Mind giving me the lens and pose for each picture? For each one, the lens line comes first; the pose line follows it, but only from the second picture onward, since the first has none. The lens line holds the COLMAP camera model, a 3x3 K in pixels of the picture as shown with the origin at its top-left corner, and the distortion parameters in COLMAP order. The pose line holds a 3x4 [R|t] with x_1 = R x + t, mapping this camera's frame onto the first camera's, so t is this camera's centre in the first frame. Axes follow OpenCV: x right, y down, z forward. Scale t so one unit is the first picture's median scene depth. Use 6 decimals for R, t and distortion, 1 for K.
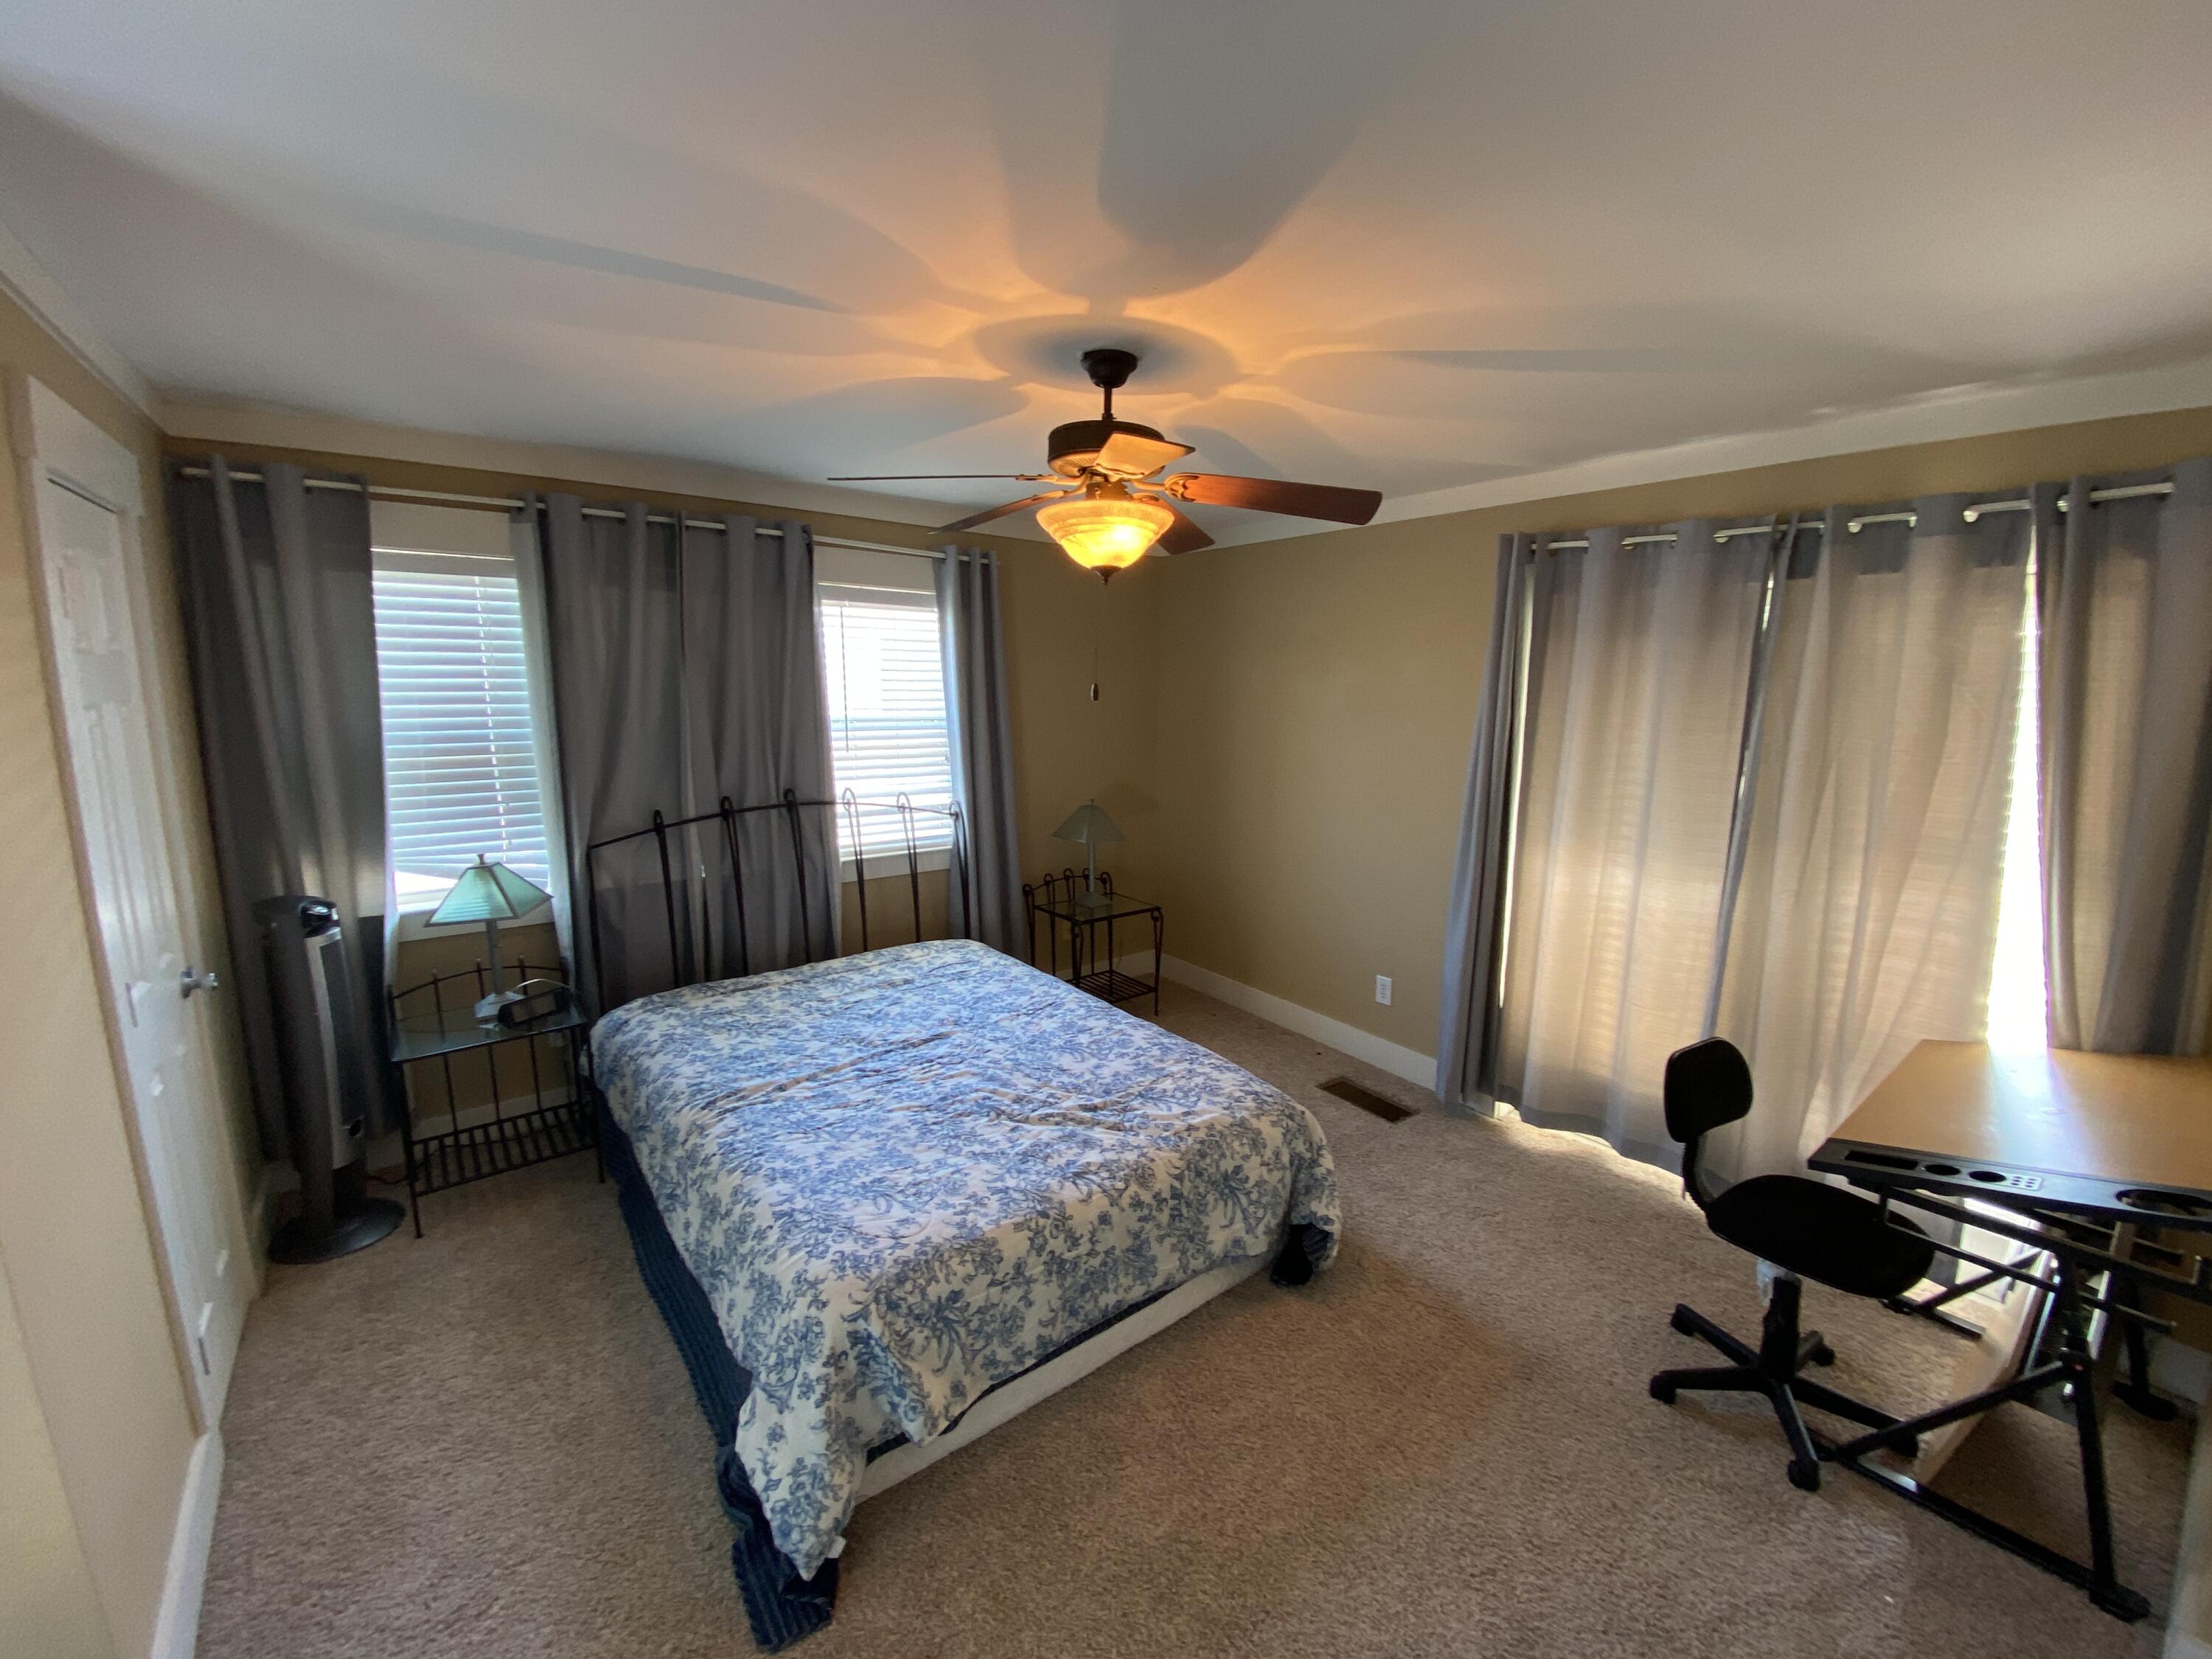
lens RADIAL K [[898.7, 0, 1103.2], [0, 898.7, 824.5], [0, 0, 1]] dist [-0.012307, -0.004467]
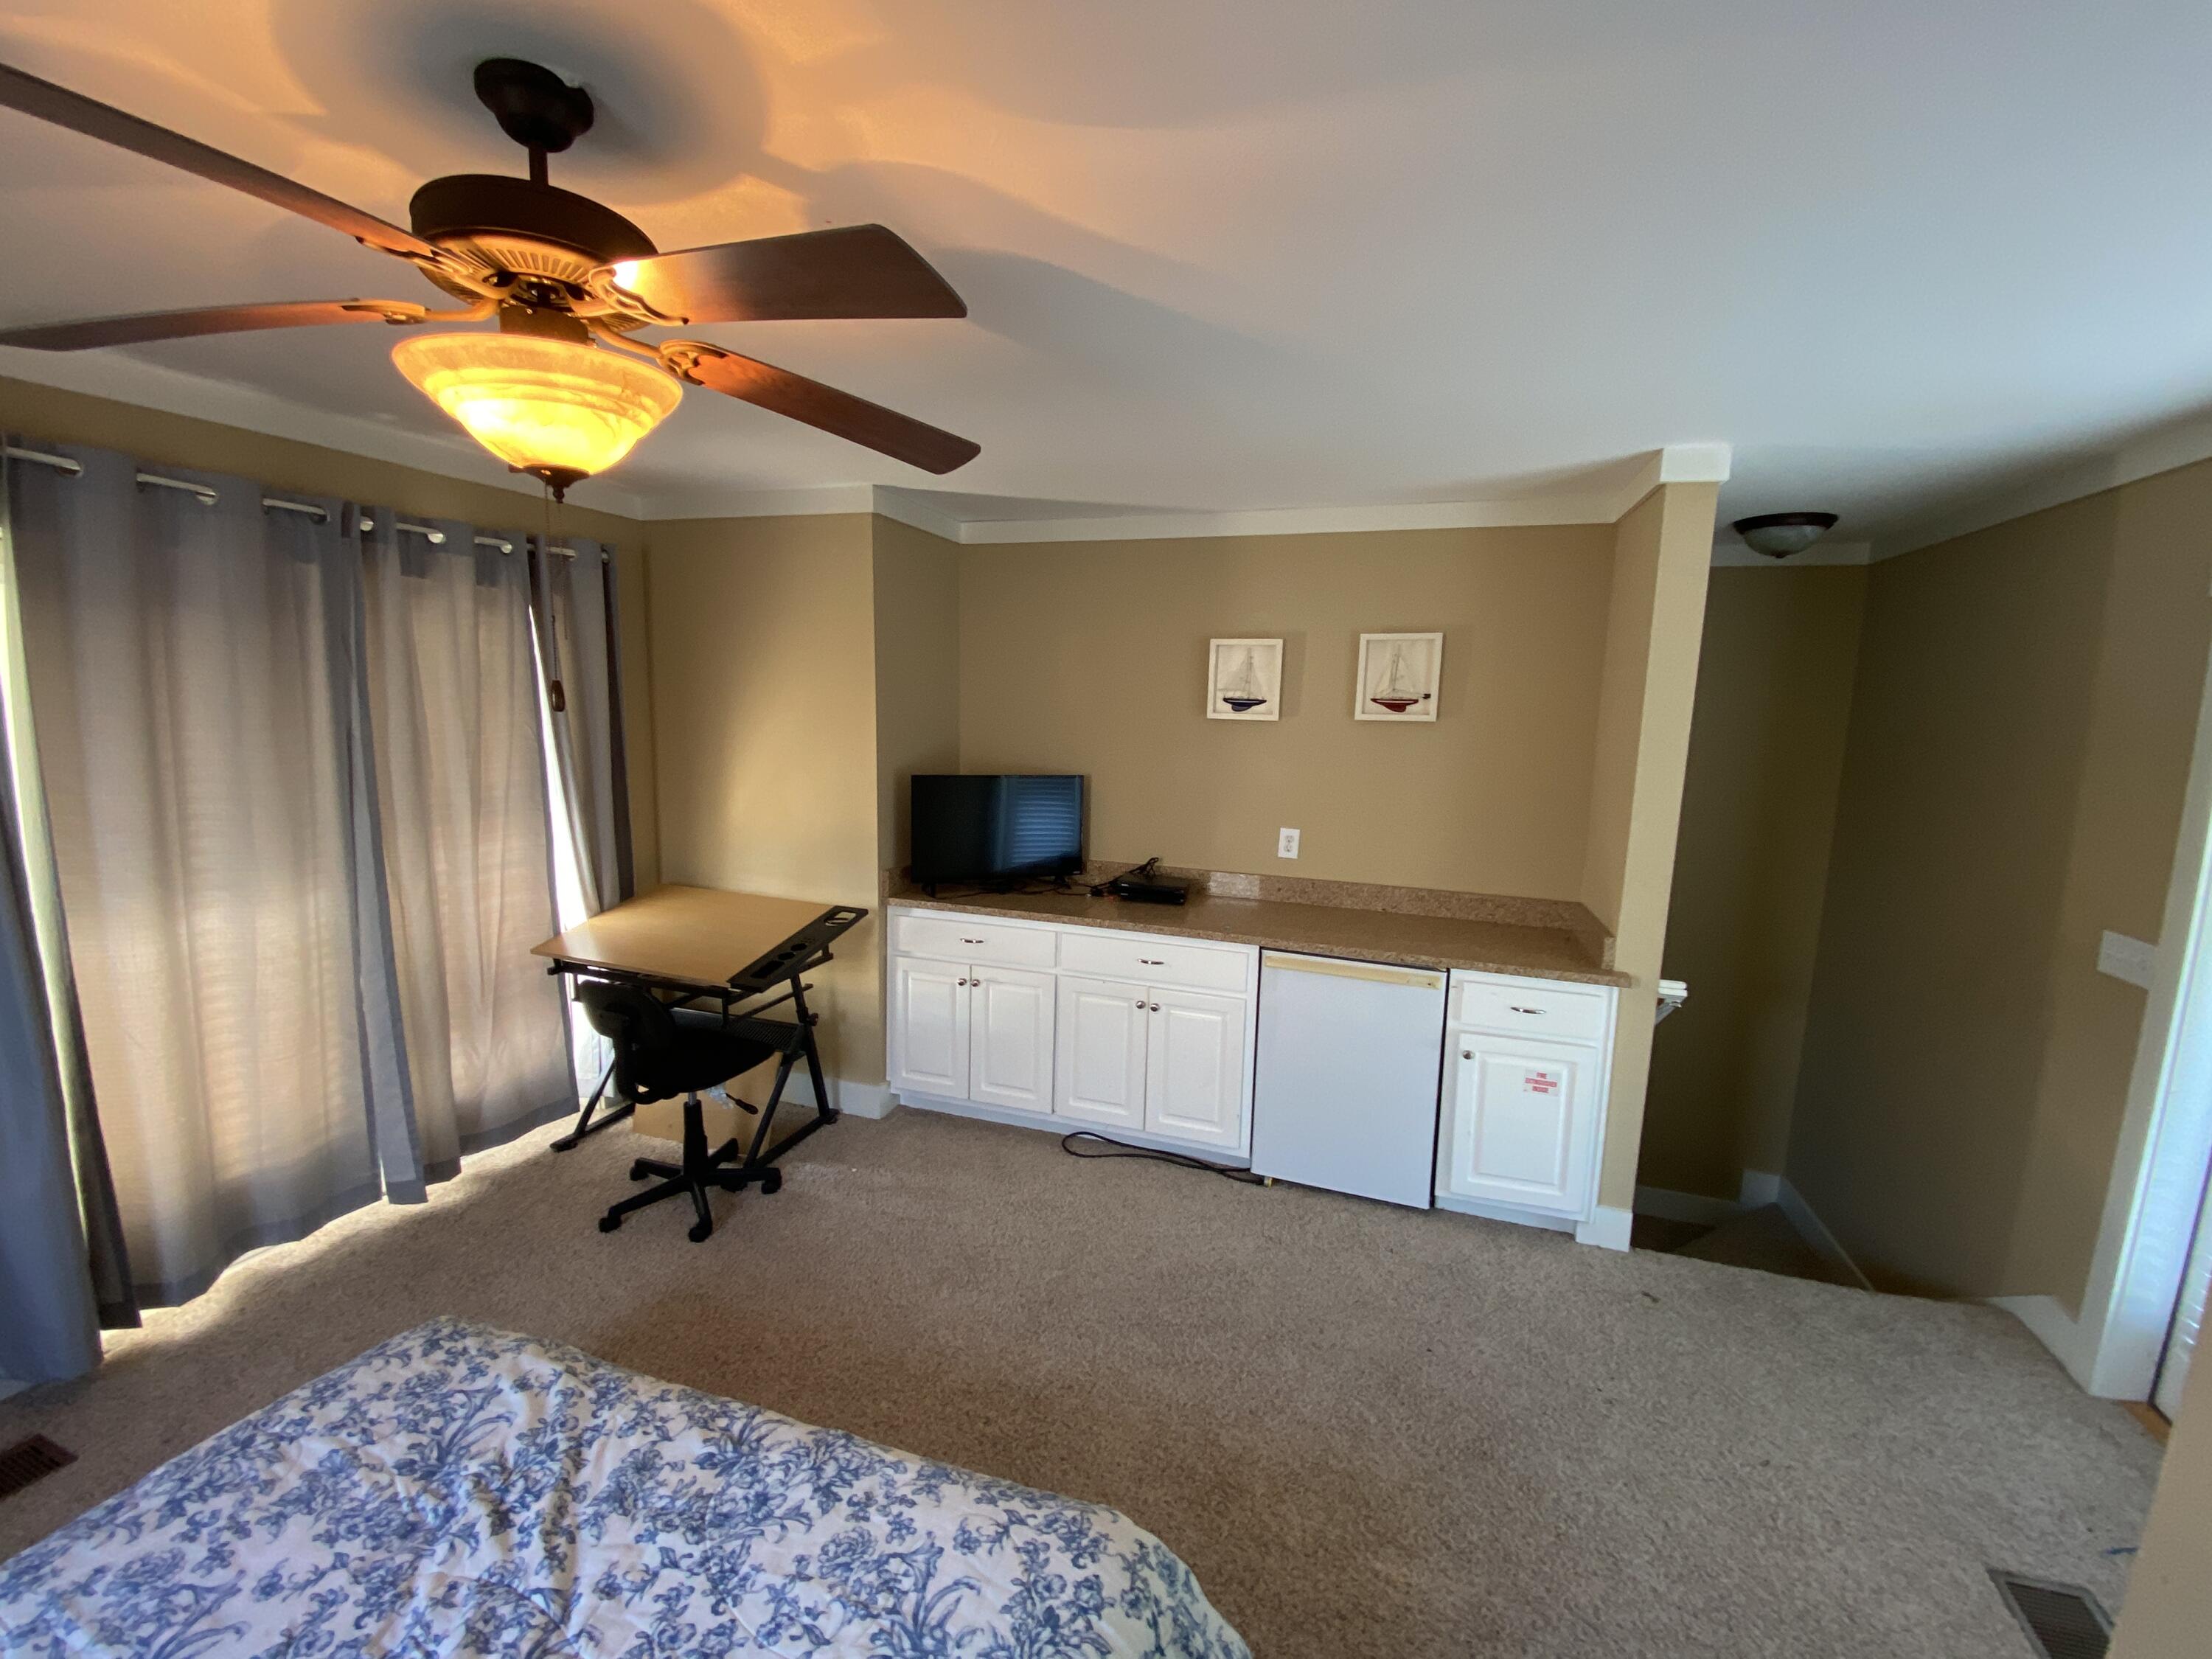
lens RADIAL K [[898.7, 0, 1121.7], [0, 898.7, 836.2], [0, 0, 1]] dist [-0.012307, -0.004467]
pose [[-0.578956, -0.149808, 0.801478, -0.594651], [0.087550, 0.965871, 0.243779, -0.161159], [-0.810645, 0.211306, -0.546082, 0.947144]]
